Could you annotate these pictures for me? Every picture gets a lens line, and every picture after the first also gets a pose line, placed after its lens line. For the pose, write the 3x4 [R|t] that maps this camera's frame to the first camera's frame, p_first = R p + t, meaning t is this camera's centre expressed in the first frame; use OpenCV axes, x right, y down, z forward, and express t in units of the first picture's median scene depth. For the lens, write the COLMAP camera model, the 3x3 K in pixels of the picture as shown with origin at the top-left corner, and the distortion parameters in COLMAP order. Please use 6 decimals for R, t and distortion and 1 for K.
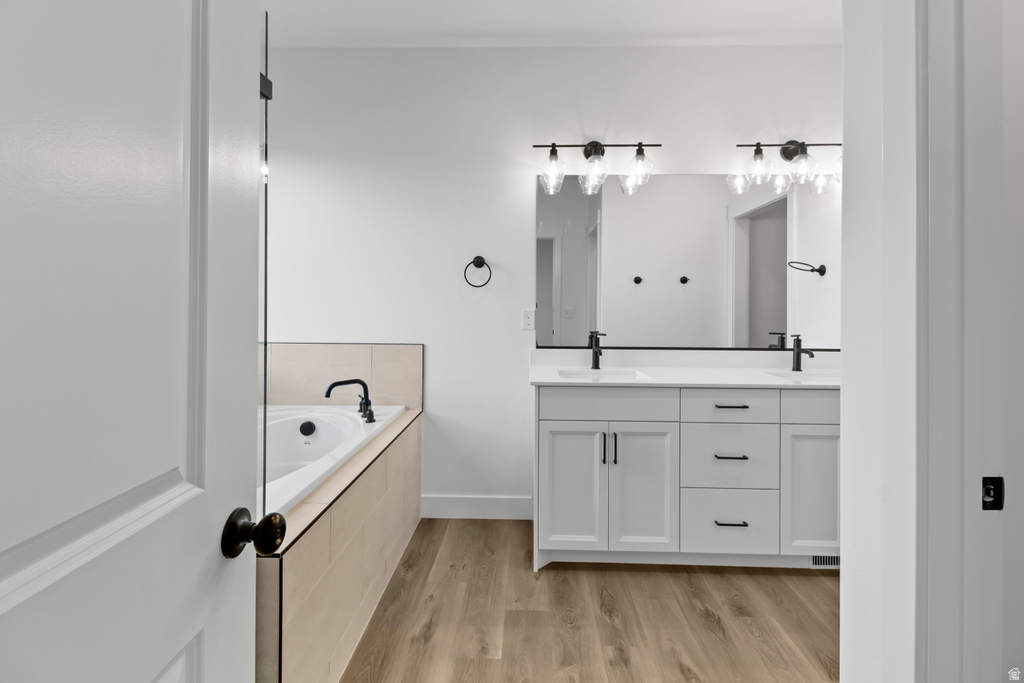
lens RADIAL K [[476.1, 0, 522.0], [0, 476.1, 313.1], [0, 0, 1]] dist [0.001923, -0.000256]
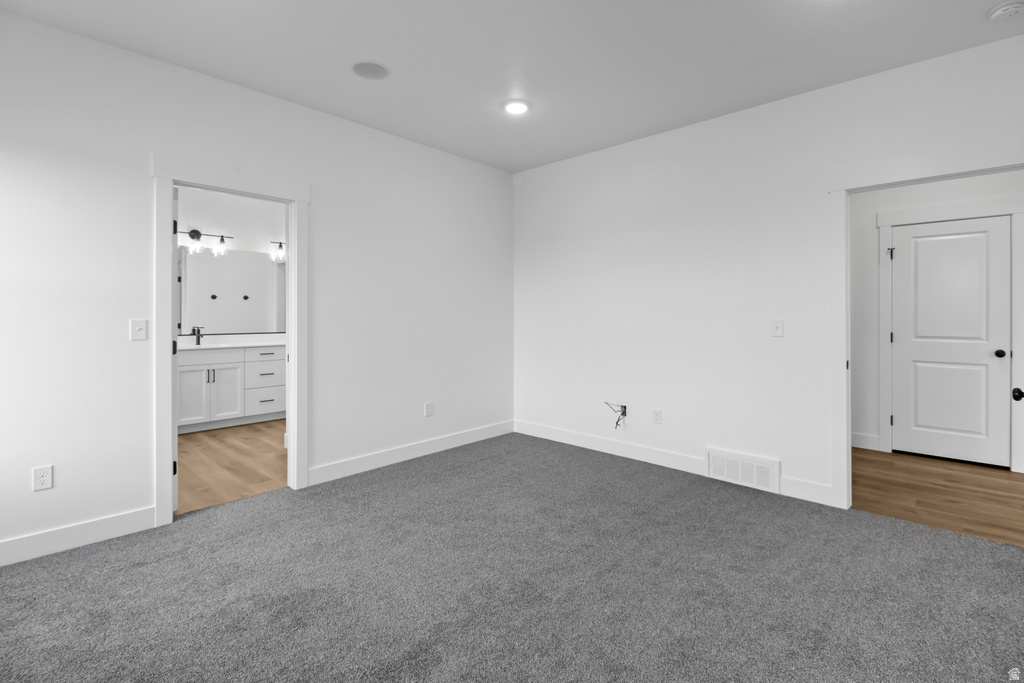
lens RADIAL K [[476.1, 0, 522.0], [0, 476.1, 313.1], [0, 0, 1]] dist [0.001923, -0.000256]
pose [[0.657639, -0.002084, 0.753330, -0.463001], [0.011240, 0.999912, -0.007046, 0.011288], [-0.753249, 0.013101, 0.657604, -1.361180]]
